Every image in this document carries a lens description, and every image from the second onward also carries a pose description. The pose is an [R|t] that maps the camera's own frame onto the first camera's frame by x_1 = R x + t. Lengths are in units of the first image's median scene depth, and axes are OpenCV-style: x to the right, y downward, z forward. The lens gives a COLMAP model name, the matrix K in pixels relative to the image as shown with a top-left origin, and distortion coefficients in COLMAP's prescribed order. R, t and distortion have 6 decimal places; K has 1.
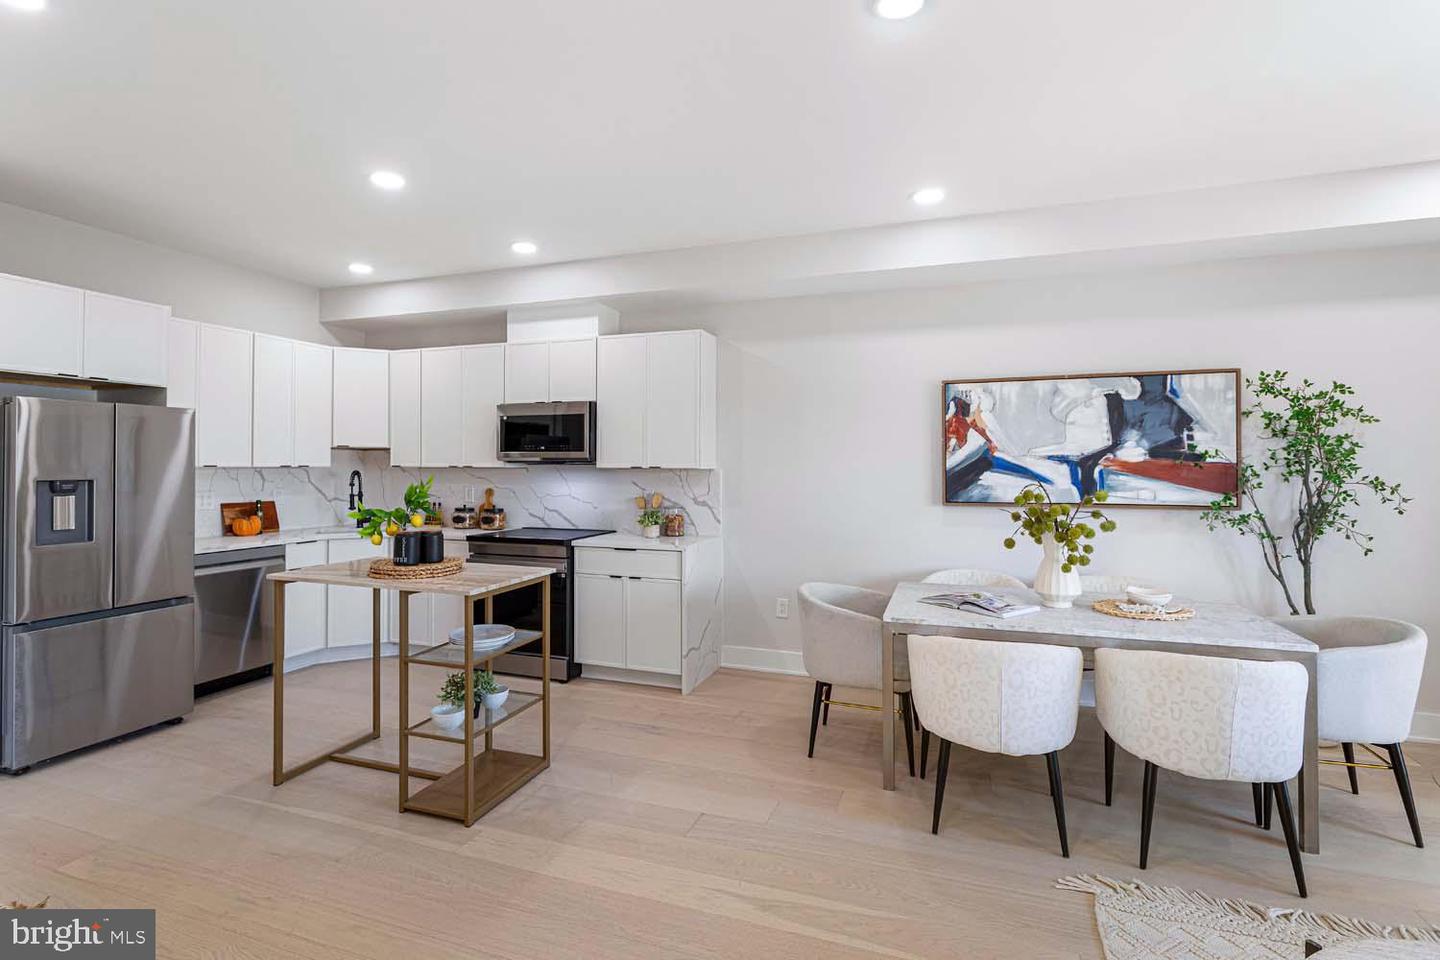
lens RADIAL K [[694.2, 0, 713.6], [0, 694.2, 460.7], [0, 0, 1]] dist [0.000588, 0.001971]
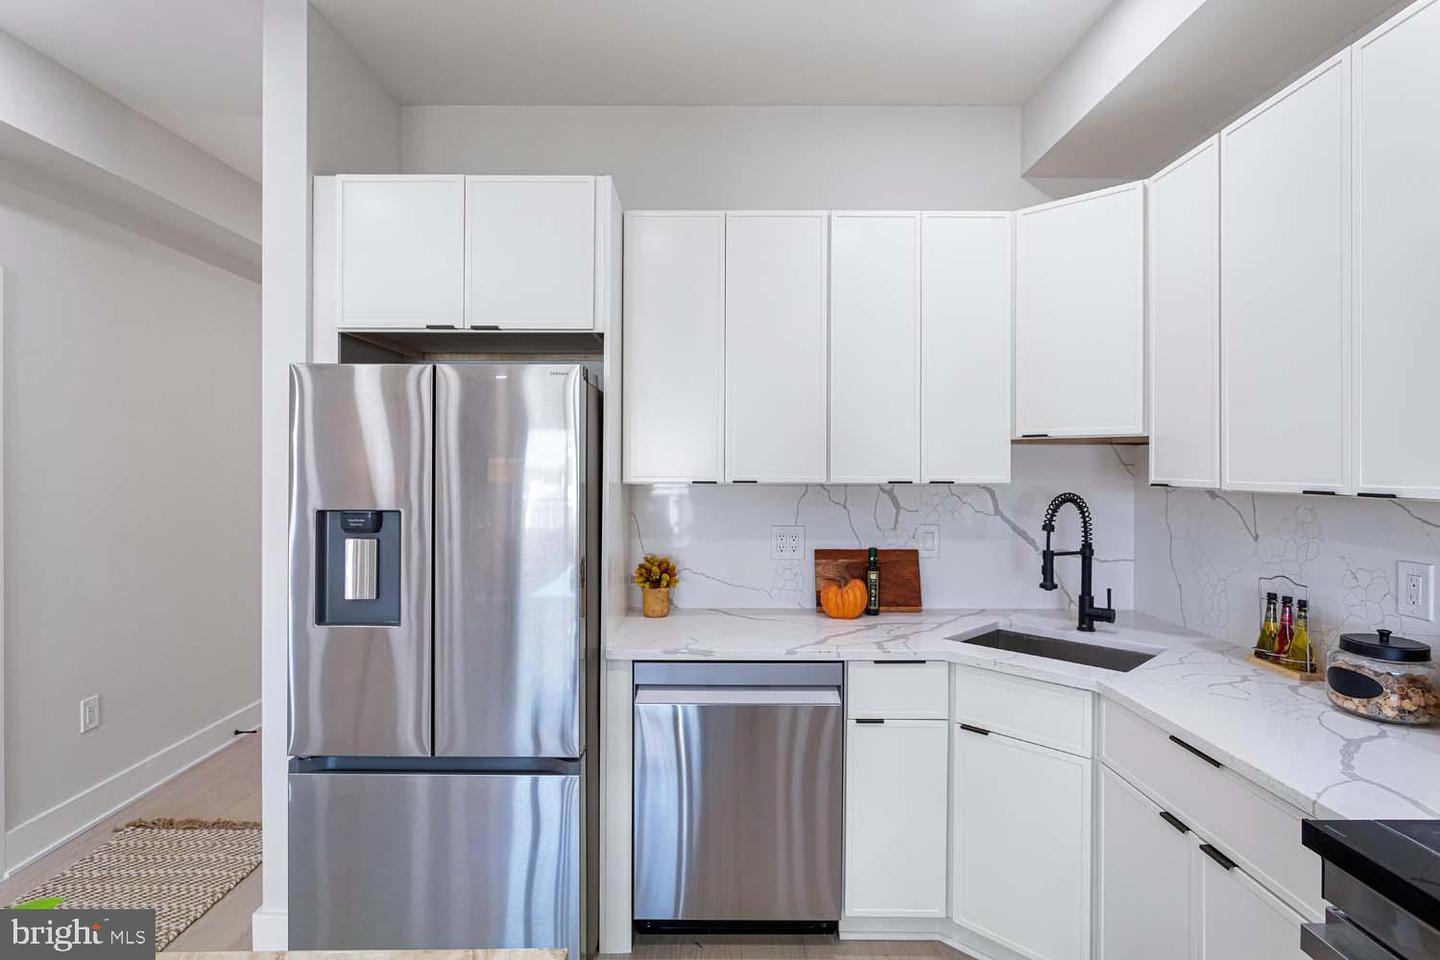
lens RADIAL K [[726.1, 0, 715.2], [0, 726.1, 465.7], [0, 0, 1]] dist [-0.004317, -0.000363]
pose [[0.346542, -0.002184, -0.938032, -0.231932], [0.005473, 0.999985, -0.000306, -0.004562], [0.938018, -0.005028, 0.346549, 0.837104]]
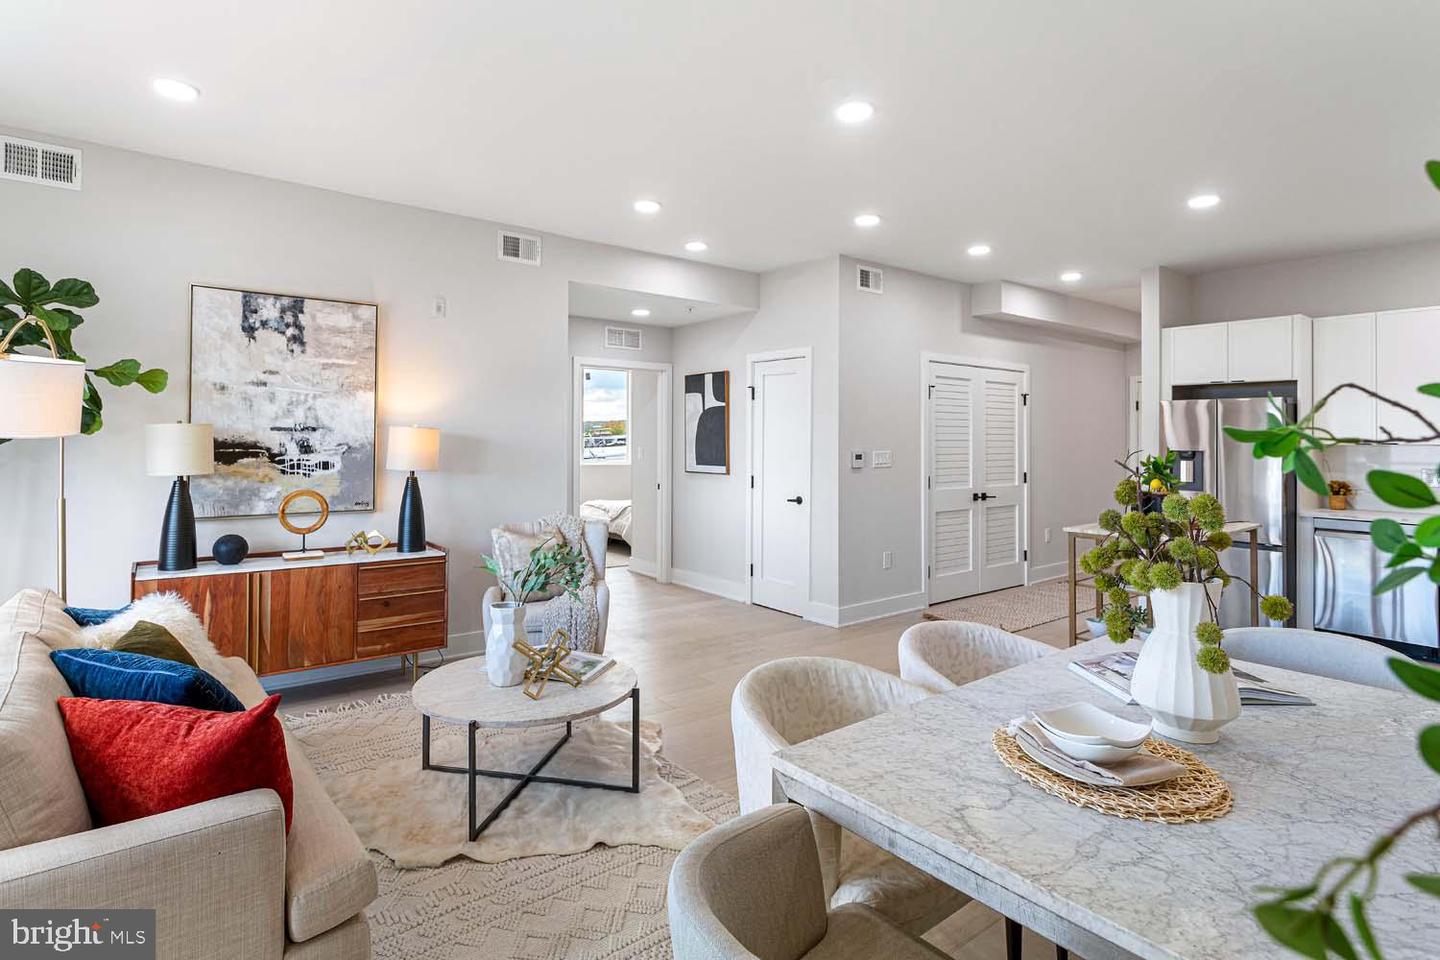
lens RADIAL K [[725.6, 0, 696.4], [0, 725.6, 429.7], [0, 0, 1]] dist [0.002388, 0.000607]
pose [[-0.545637, -0.017250, -0.837844, 0.833388], [-0.002815, 0.999820, -0.018752, 0.010795], [0.838017, -0.007874, -0.545588, 0.759874]]
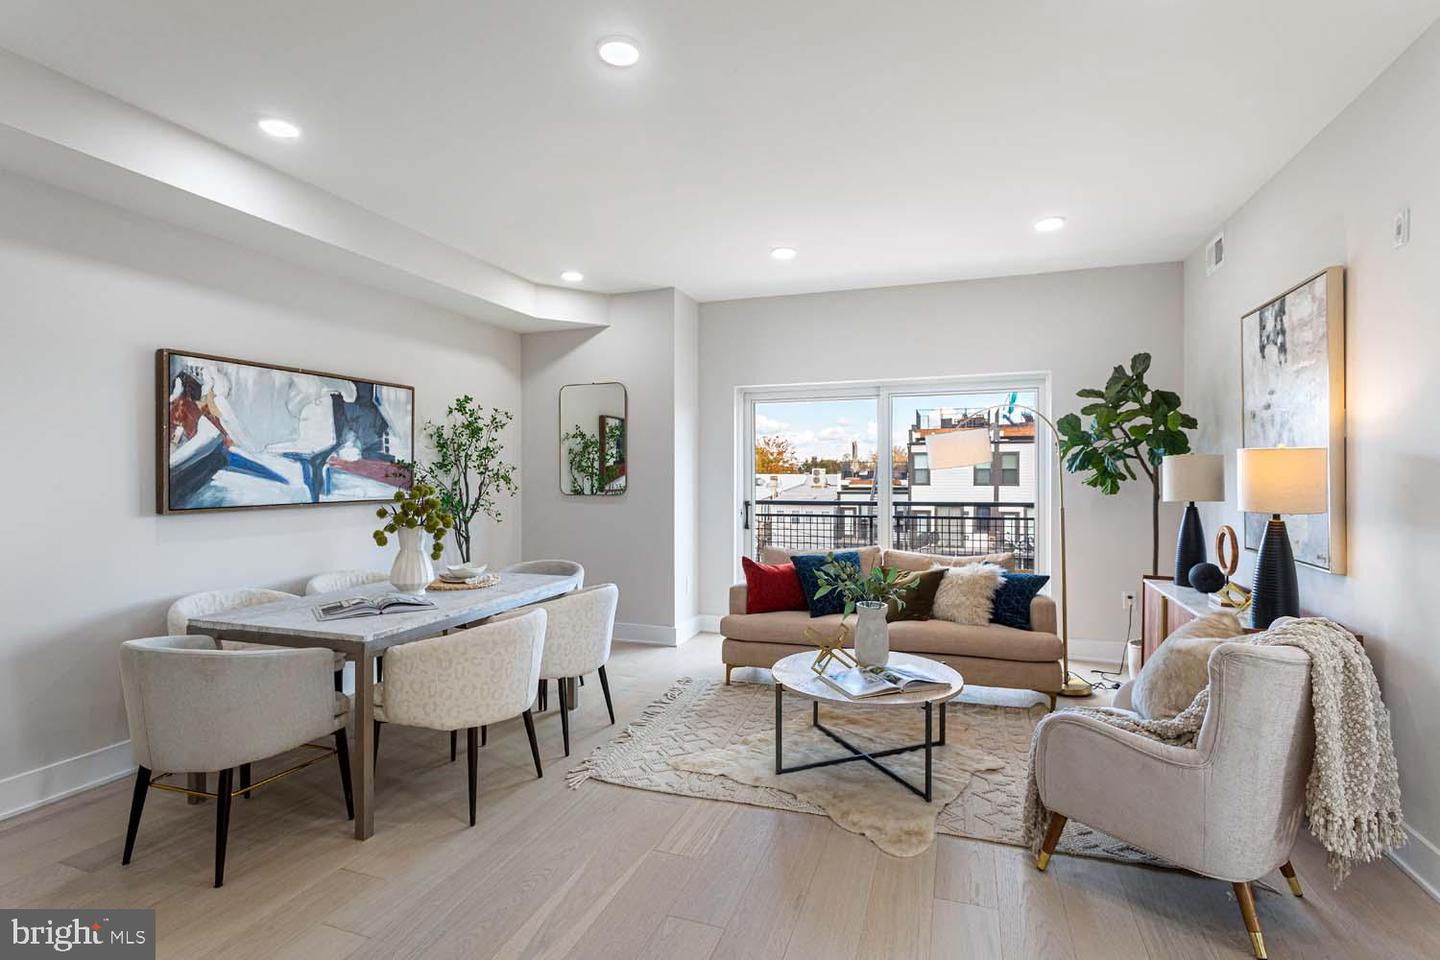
lens RADIAL K [[693.3, 0, 720.0], [0, 693.3, 480.0], [0, 0, 1]] dist [-0.000556, 0.000311]
pose [[-0.012580, -0.008242, 0.999887, -0.434408], [-0.006203, 0.999947, 0.008164, 0.017256], [-0.999902, -0.006099, -0.012631, 0.416600]]
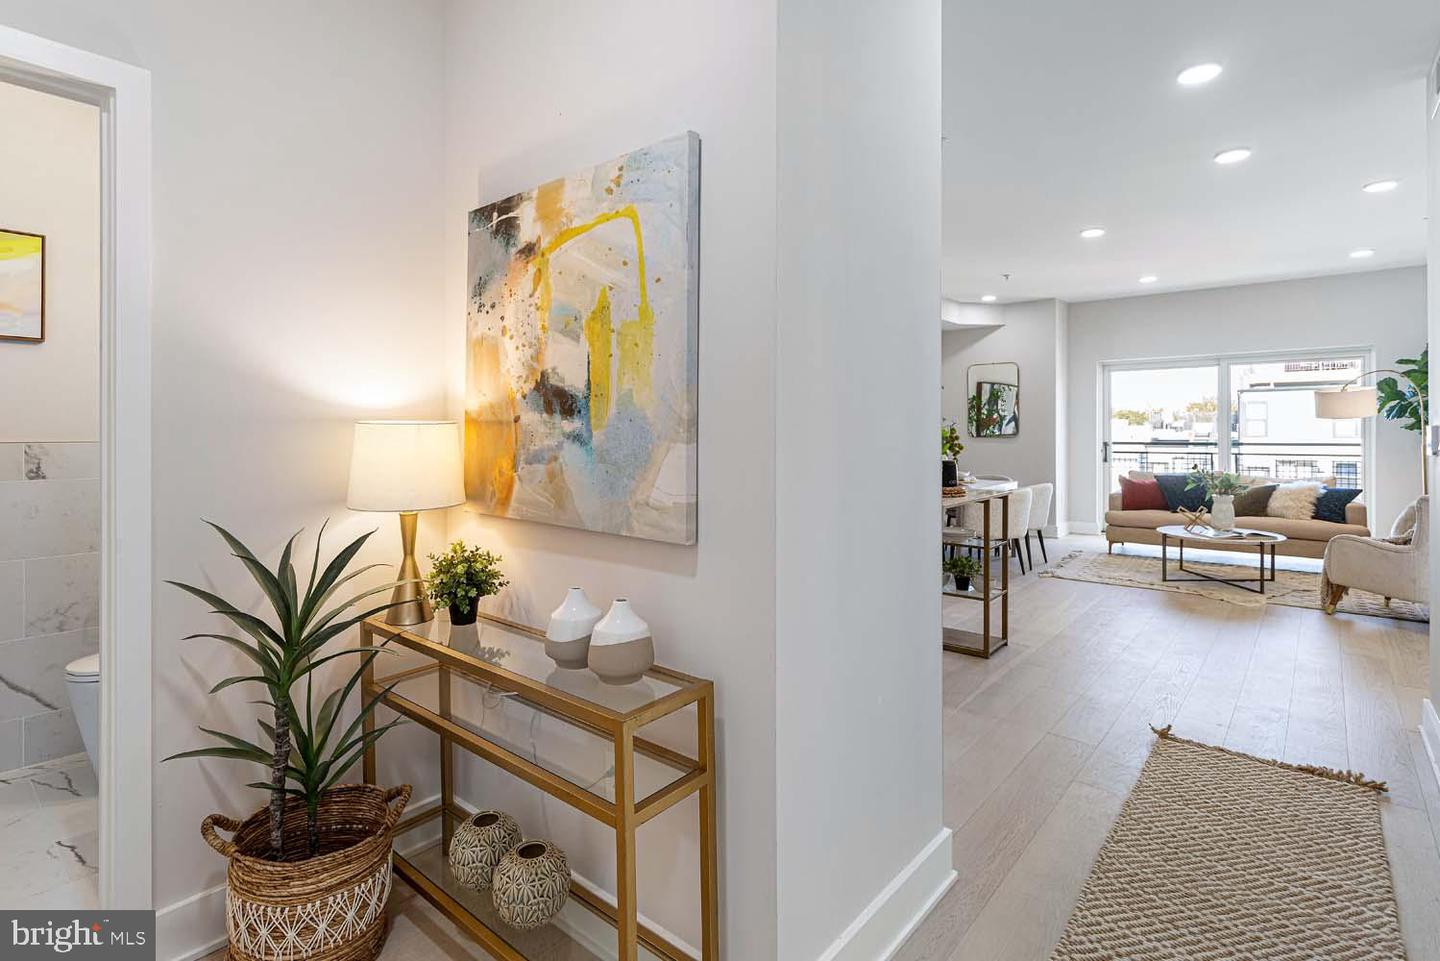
lens RADIAL K [[706.1, 0, 703.7], [0, 706.1, 427.0], [0, 0, 1]] dist [0.000278, 0.000398]
pose [[0.361600, 0.000351, 0.932333, -1.334180], [-0.002919, 0.999995, 0.000756, 0.029729], [-0.932329, -0.002995, 0.361600, 0.688280]]
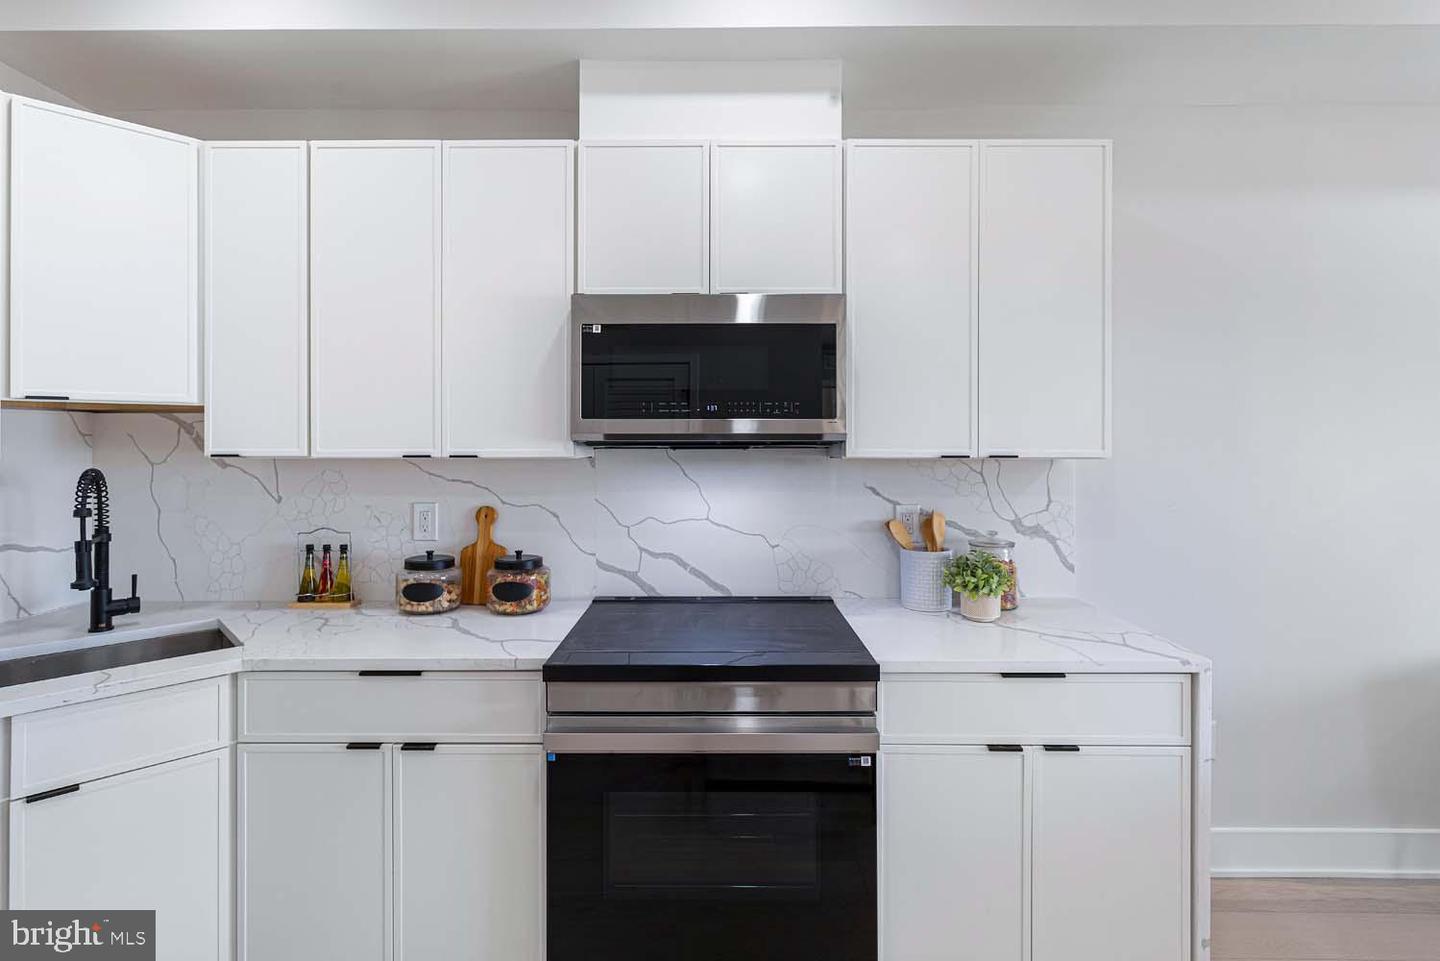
lens RADIAL K [[699.6, 0, 712.8], [0, 699.6, 437.8], [0, 0, 1]] dist [-0.001493, -0.000319]
pose [[0.940628, -0.002364, 0.339431, -0.440003], [0.000047, 0.999977, 0.006835, -0.005234], [-0.339439, -0.006413, 0.940606, 0.731630]]
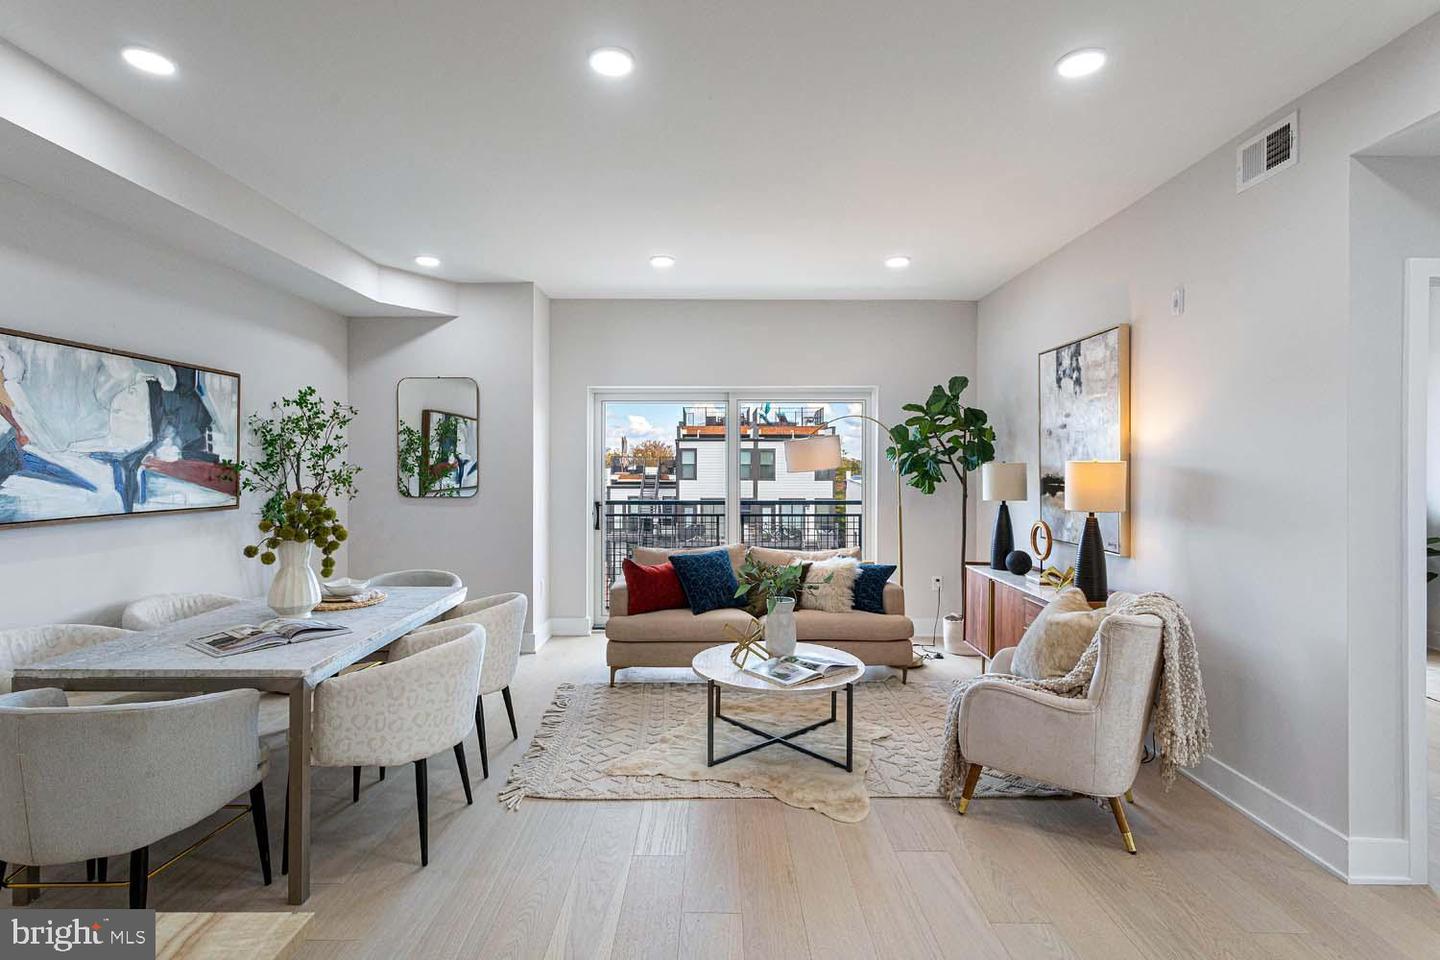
lens RADIAL K [[695.9, 0, 710.8], [0, 695.9, 474.3], [0, 0, 1]] dist [0.001182, 0.000887]
pose [[-0.338119, -0.009369, 0.941057, -0.429971], [-0.010271, 0.999928, 0.006265, 0.004614], [-0.941047, -0.007548, -0.338190, 0.607608]]
